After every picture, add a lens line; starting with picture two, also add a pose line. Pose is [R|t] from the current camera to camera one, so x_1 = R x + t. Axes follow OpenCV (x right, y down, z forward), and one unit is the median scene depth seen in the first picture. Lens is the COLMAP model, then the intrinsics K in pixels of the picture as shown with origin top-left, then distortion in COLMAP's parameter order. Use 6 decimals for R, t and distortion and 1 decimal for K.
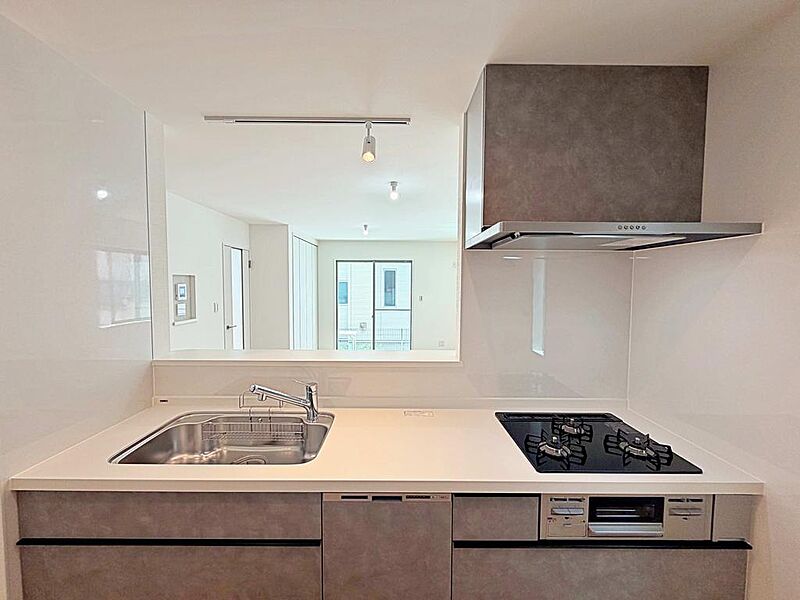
lens RADIAL K [[321.6, 0, 397.6], [0, 321.6, 297.6], [0, 0, 1]] dist [0.003718, -0.000322]
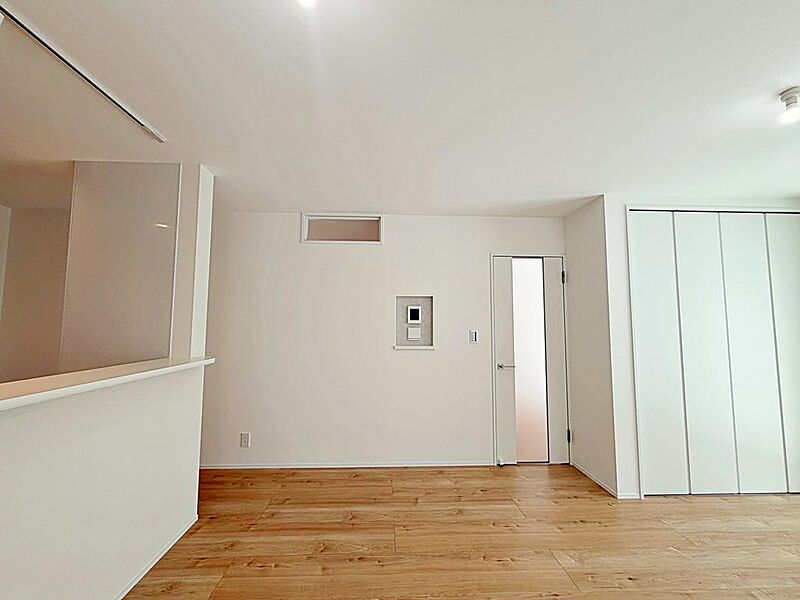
lens RADIAL K [[321.6, 0, 396.7], [0, 321.6, 302.9], [0, 0, 1]] dist [0.003718, -0.000322]
pose [[0.036111, -0.075082, -0.996523, 0.124027], [-0.052058, 0.995678, -0.076905, 0.011440], [0.997991, 0.054654, 0.032047, 0.461575]]
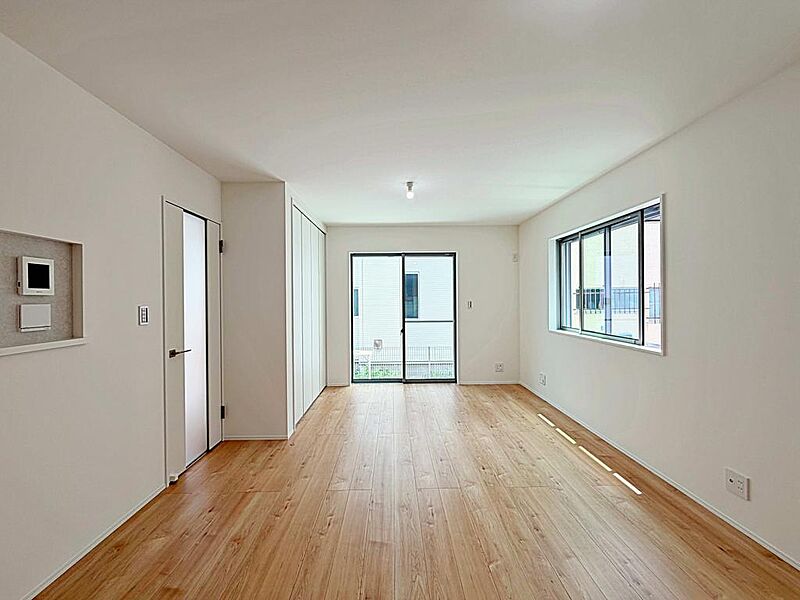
lens RADIAL K [[321.6, 0, 398.2], [0, 321.6, 299.1], [0, 0, 1]] dist [0.003718, -0.000322]
pose [[0.999849, -0.013215, 0.011289, -0.095859], [0.013701, 0.998930, -0.044164, 0.019491], [-0.010694, 0.044312, 0.998961, 0.283169]]
